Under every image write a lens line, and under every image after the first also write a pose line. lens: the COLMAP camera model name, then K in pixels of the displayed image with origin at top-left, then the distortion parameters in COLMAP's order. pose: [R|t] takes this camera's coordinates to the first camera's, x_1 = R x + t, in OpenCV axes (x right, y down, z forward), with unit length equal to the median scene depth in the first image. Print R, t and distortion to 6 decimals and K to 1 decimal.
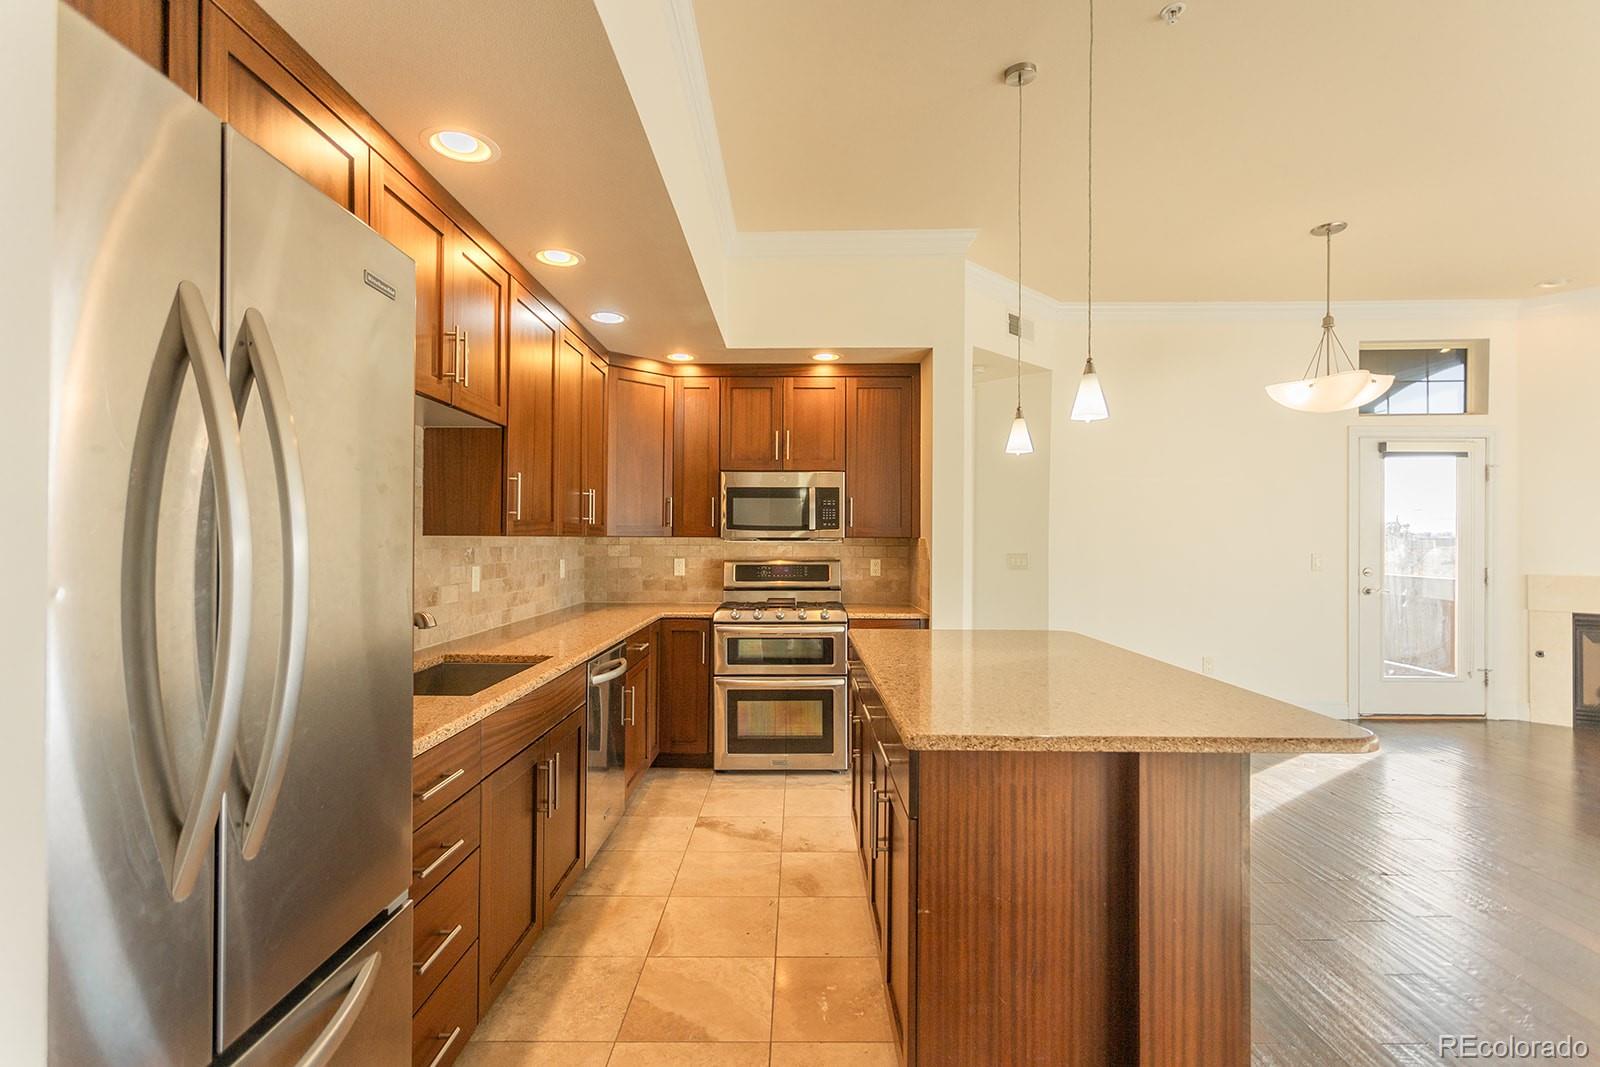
lens RADIAL K [[745.6, 0, 800.0], [0, 745.6, 533.5], [0, 0, 1]] dist [0.006786, 0.000012]
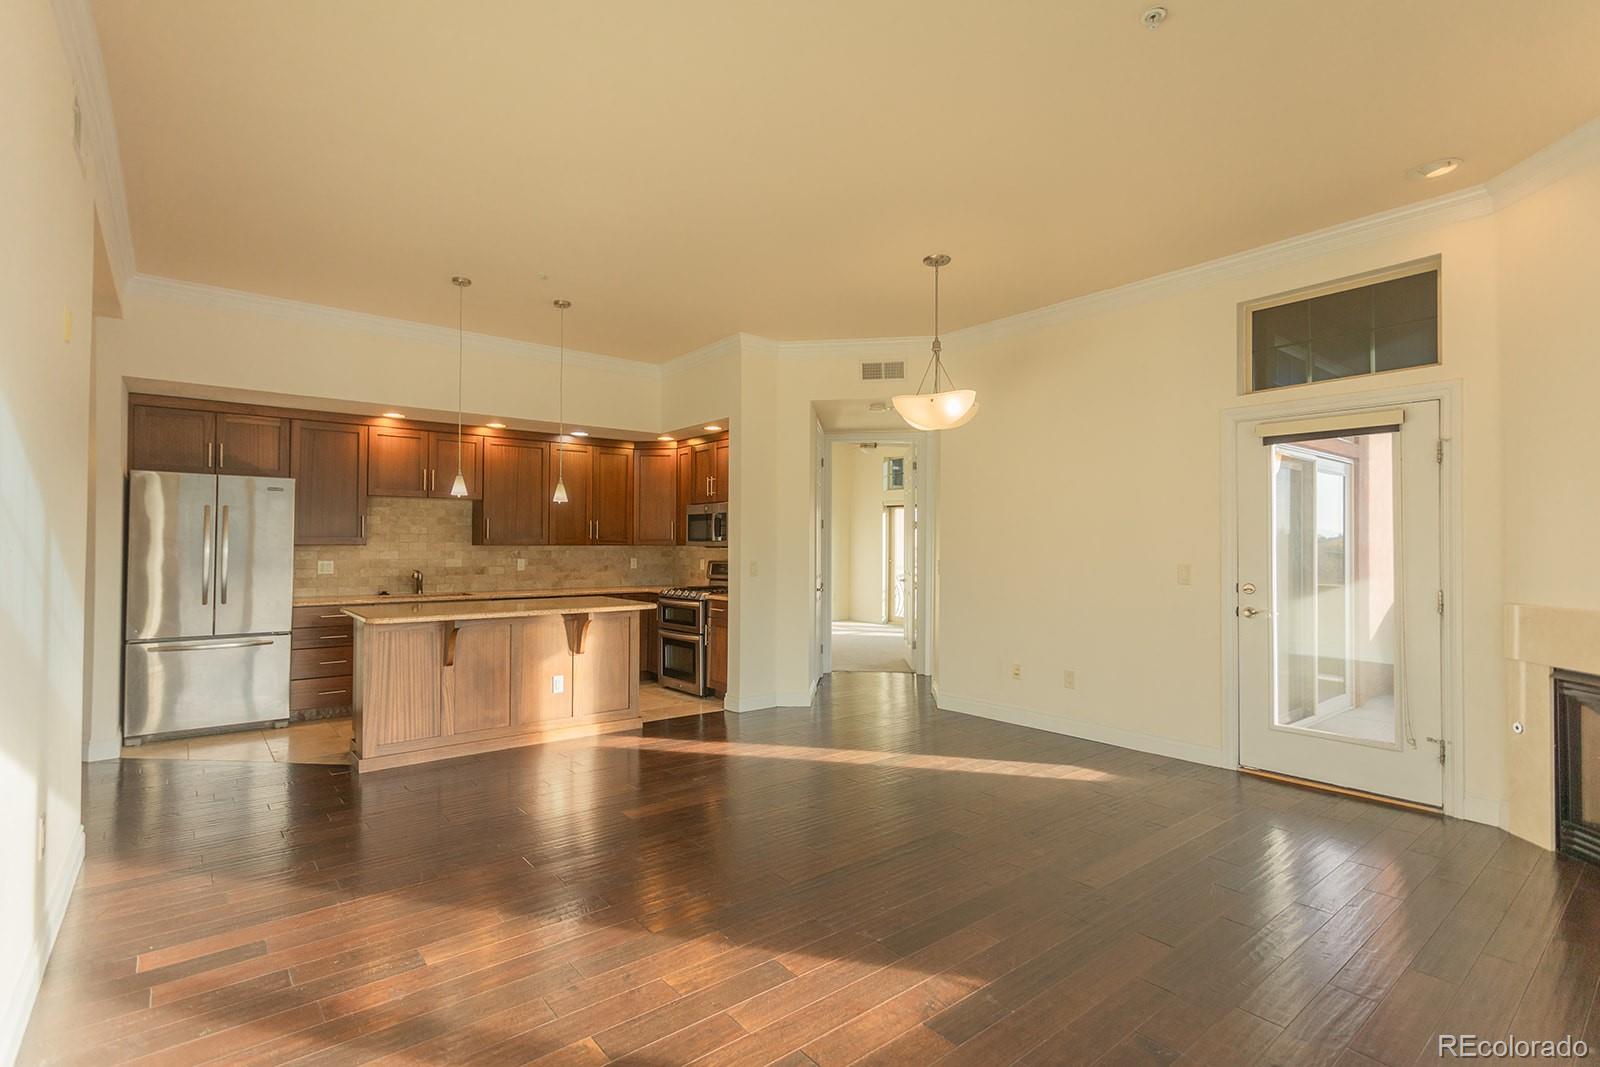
lens RADIAL K [[745.6, 0, 800.0], [0, 745.6, 533.5], [0, 0, 1]] dist [0.006786, 0.000012]
pose [[0.644216, -0.012961, -0.764733, 1.188136], [0.004901, 0.999906, -0.012817, 0.000222], [0.764828, 0.004509, 0.644219, 0.133836]]
